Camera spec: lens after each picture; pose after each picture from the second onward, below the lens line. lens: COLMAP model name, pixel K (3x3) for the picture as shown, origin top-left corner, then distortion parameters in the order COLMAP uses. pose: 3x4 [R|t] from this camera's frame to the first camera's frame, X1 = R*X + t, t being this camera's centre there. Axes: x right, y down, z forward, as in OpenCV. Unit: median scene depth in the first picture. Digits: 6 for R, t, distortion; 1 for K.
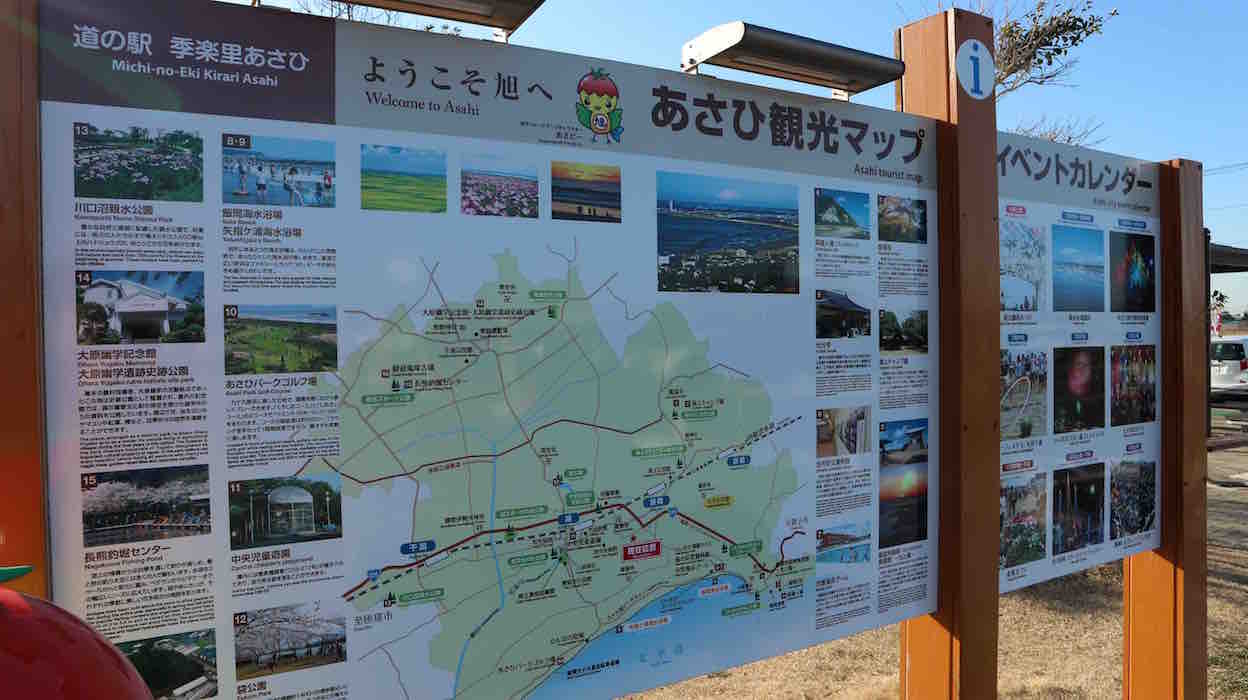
lens RADIAL K [[875.3, 0, 624.0], [0, 875.3, 350.0], [0, 0, 1]] dist [-0.126965, 0.076900]
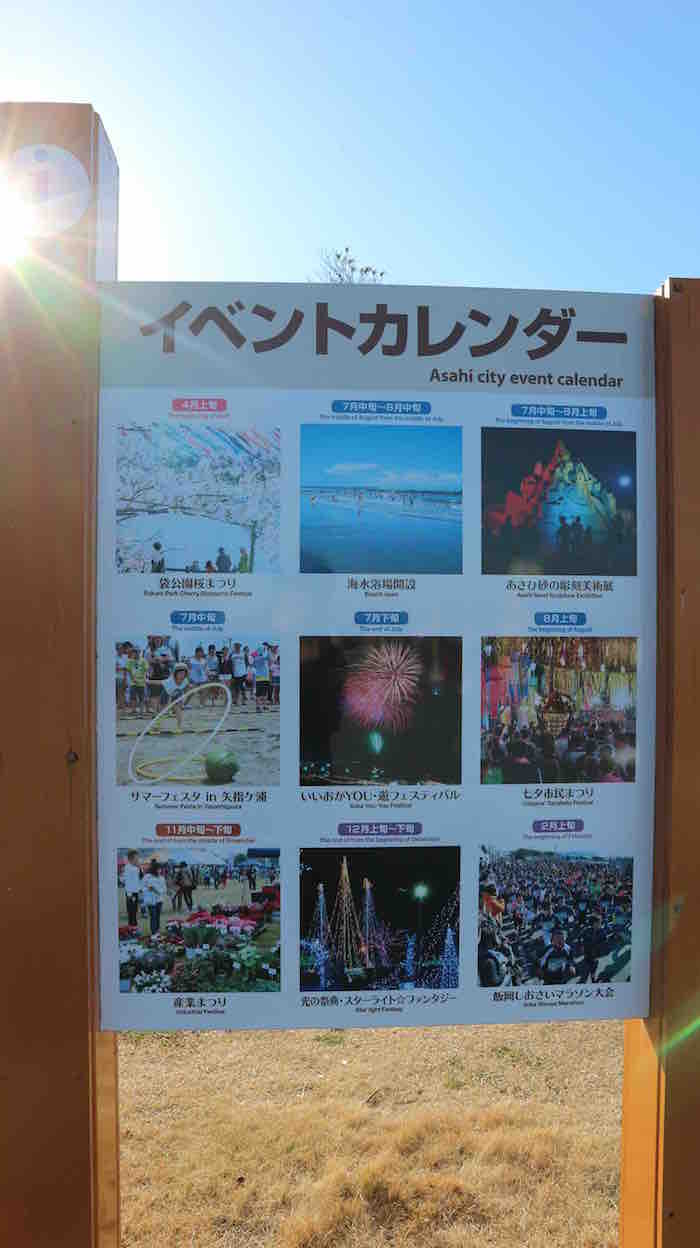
lens RADIAL K [[875.3, 0, 349.9], [0, 875.3, 584.1], [0, 0, 1]] dist [-0.126965, 0.076900]
pose [[0.886078, 0.014677, -0.463304, 0.787983], [-0.024568, 0.999581, -0.015321, -0.028967], [0.462885, 0.024958, 0.886067, 0.476851]]
